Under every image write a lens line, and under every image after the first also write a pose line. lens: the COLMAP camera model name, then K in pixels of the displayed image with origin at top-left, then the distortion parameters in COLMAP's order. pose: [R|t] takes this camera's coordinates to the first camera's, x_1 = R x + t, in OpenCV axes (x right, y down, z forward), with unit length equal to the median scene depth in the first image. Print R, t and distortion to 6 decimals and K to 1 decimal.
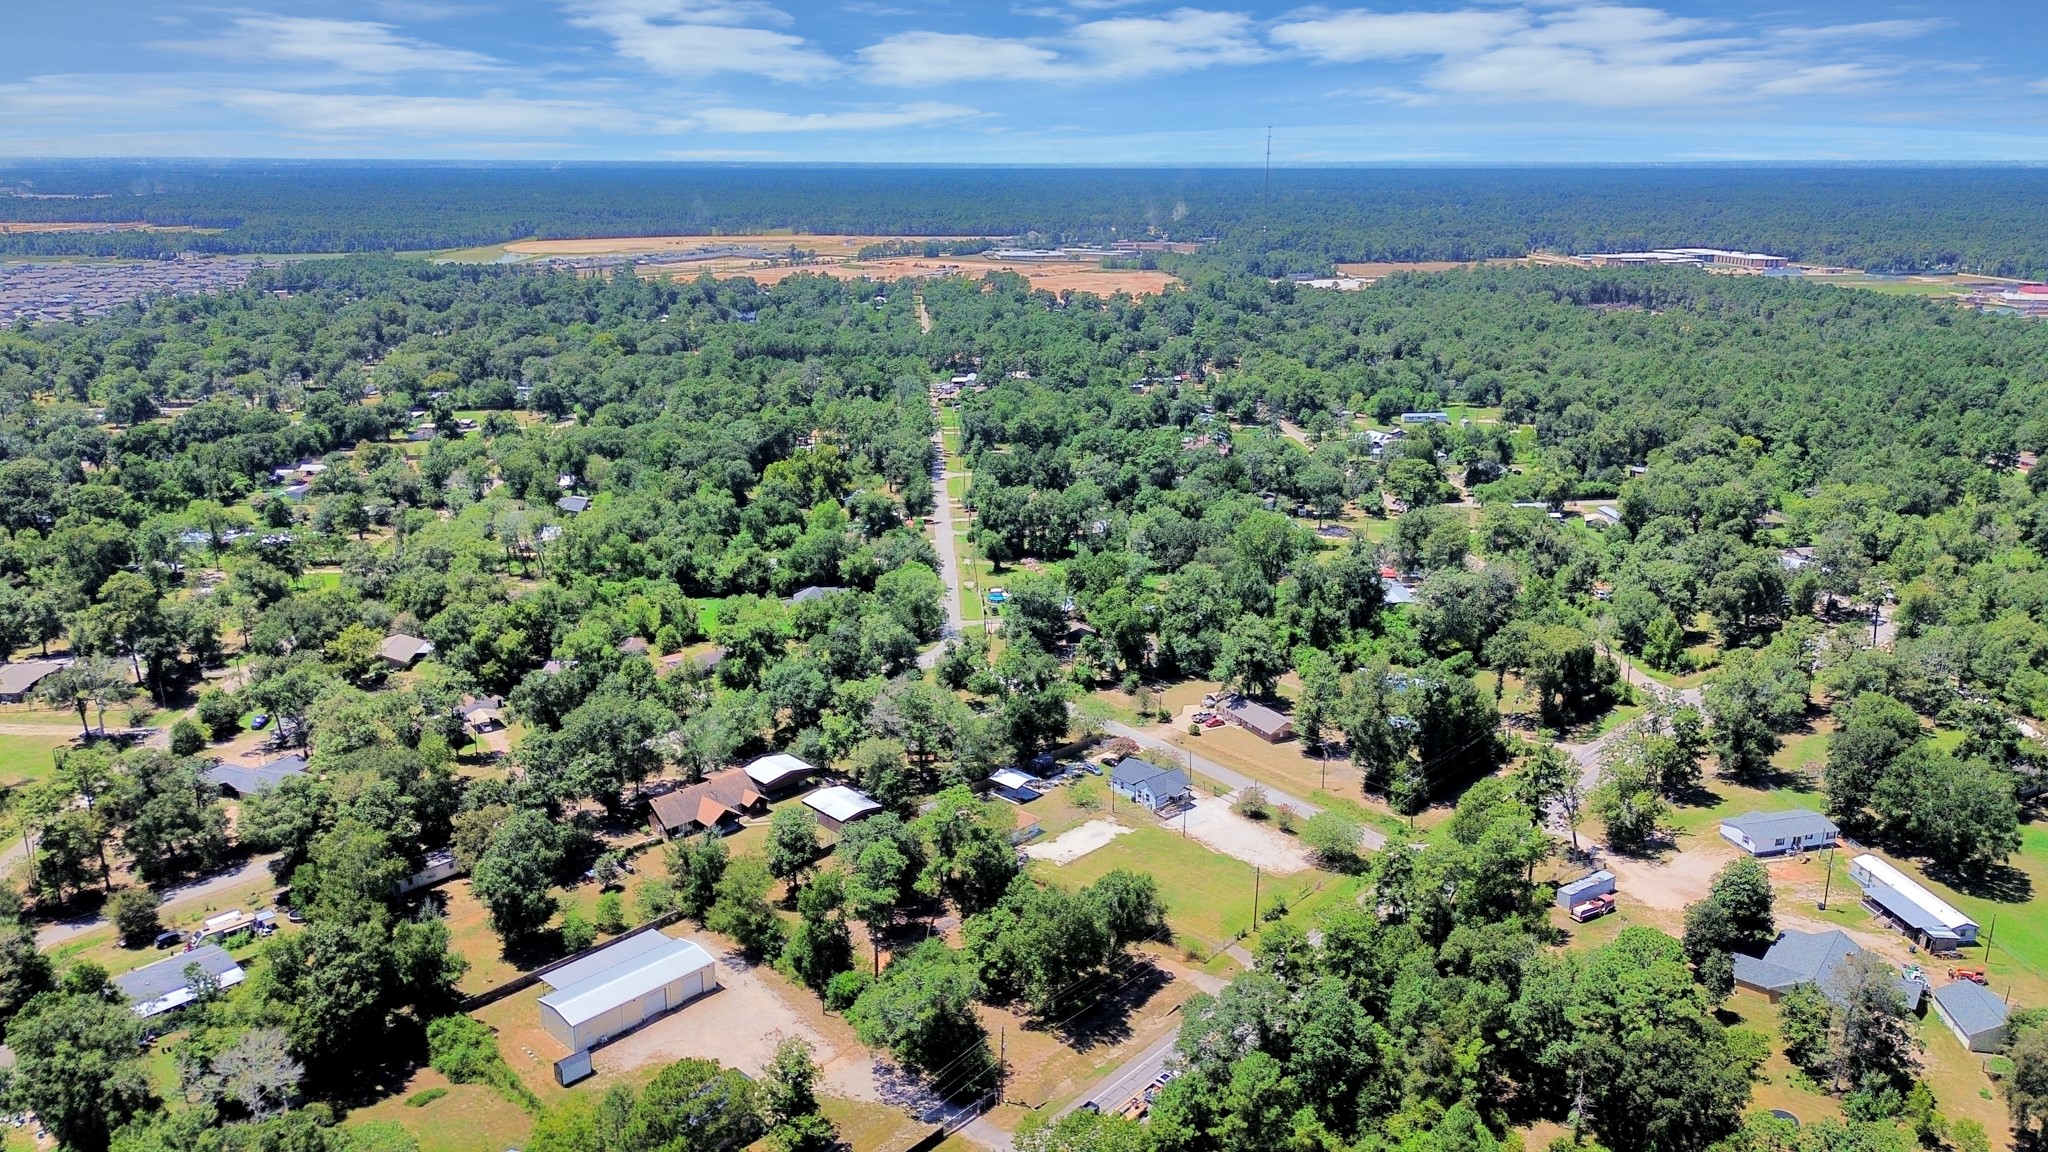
lens RADIAL K [[1447.4, 0, 1023.2], [0, 1447.4, 580.6], [0, 0, 1]] dist [0.077926, -0.098945]
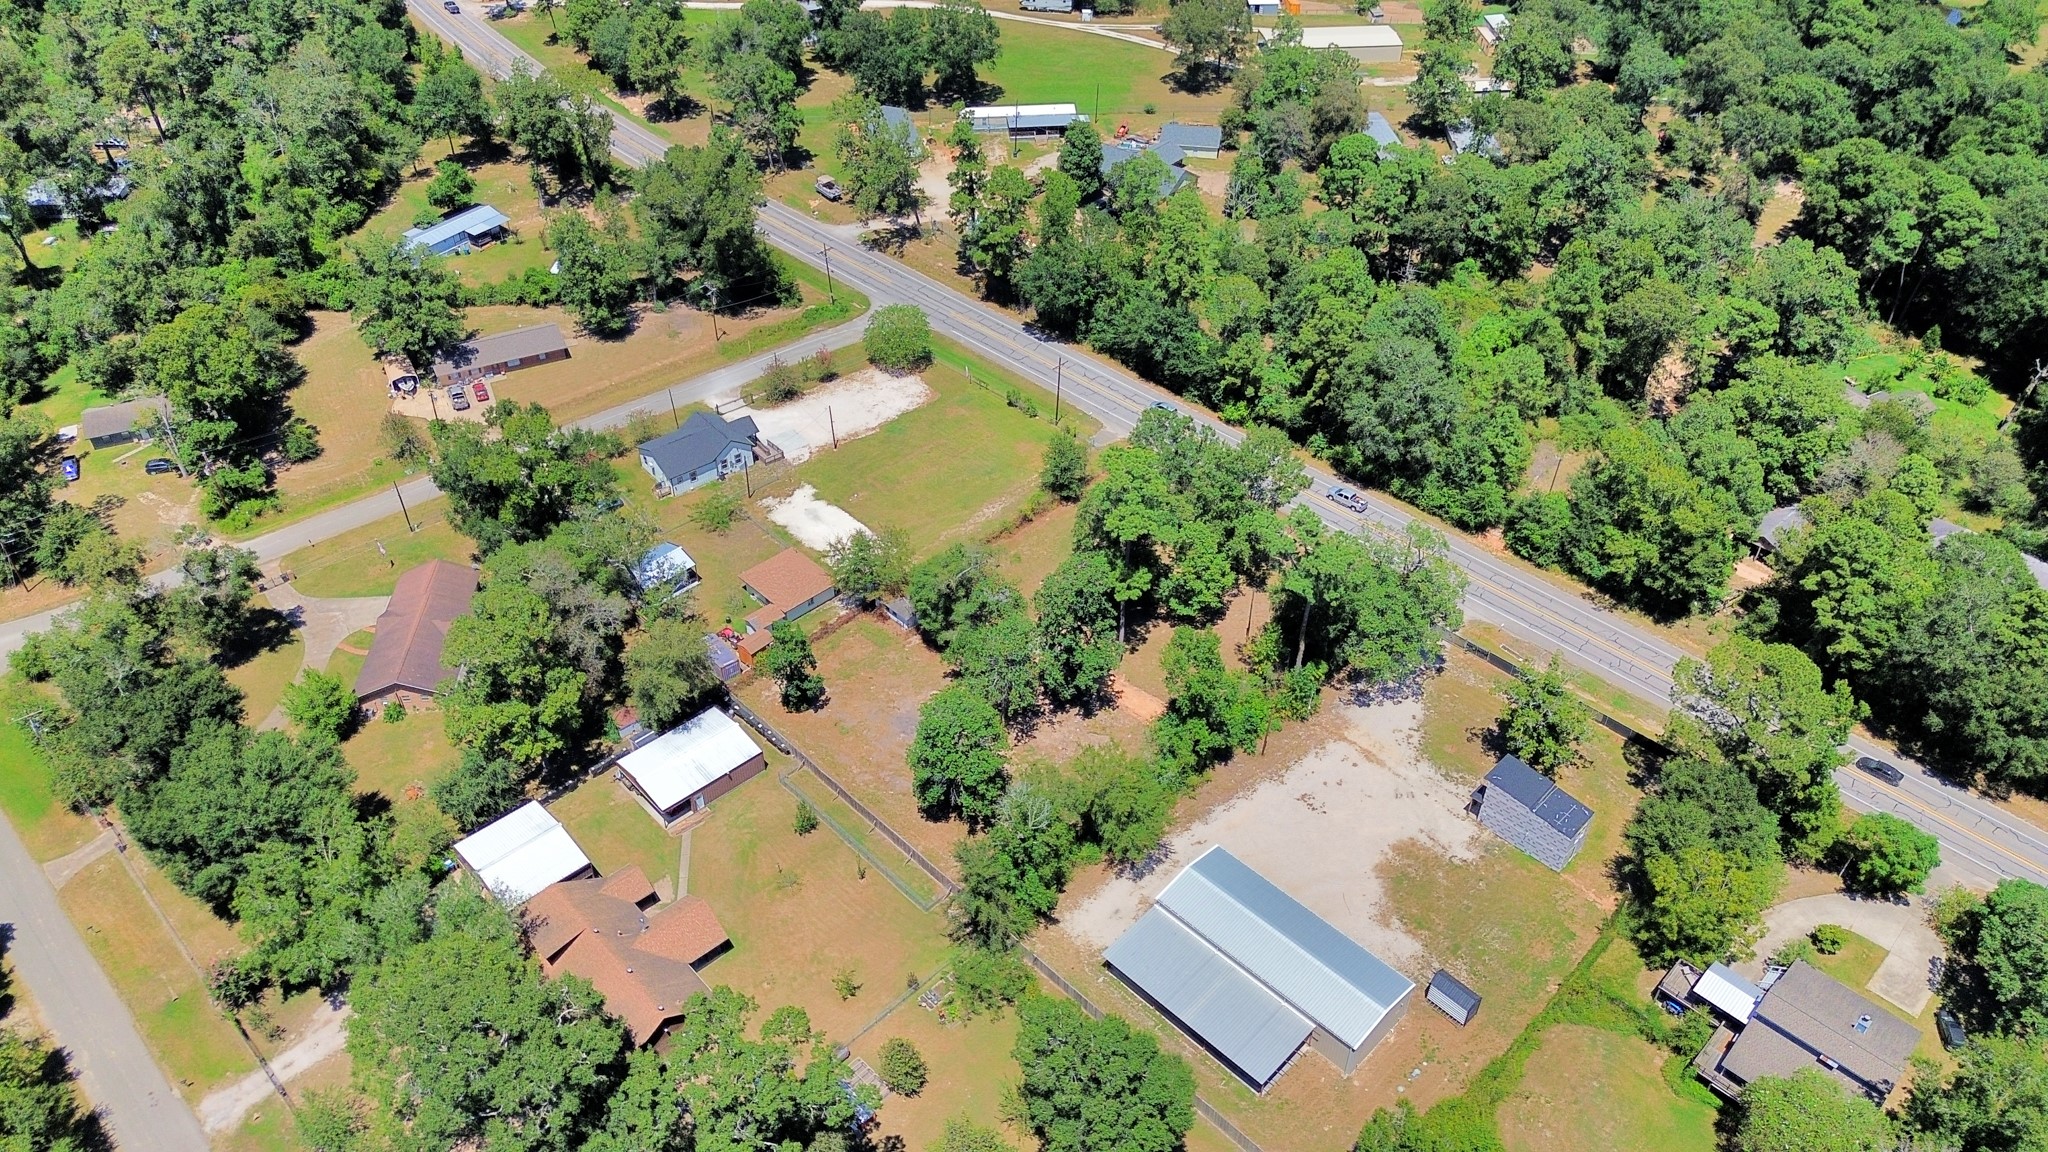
lens RADIAL K [[1457.9, 0, 1021.3], [0, 1457.9, 575.8], [0, 0, 1]] dist [0.068985, -0.070319]
pose [[0.018757, -0.638810, 0.769136, -0.482340], [0.277336, 0.742409, 0.609848, -0.203047], [-0.960590, 0.201870, 0.191090, 0.679632]]
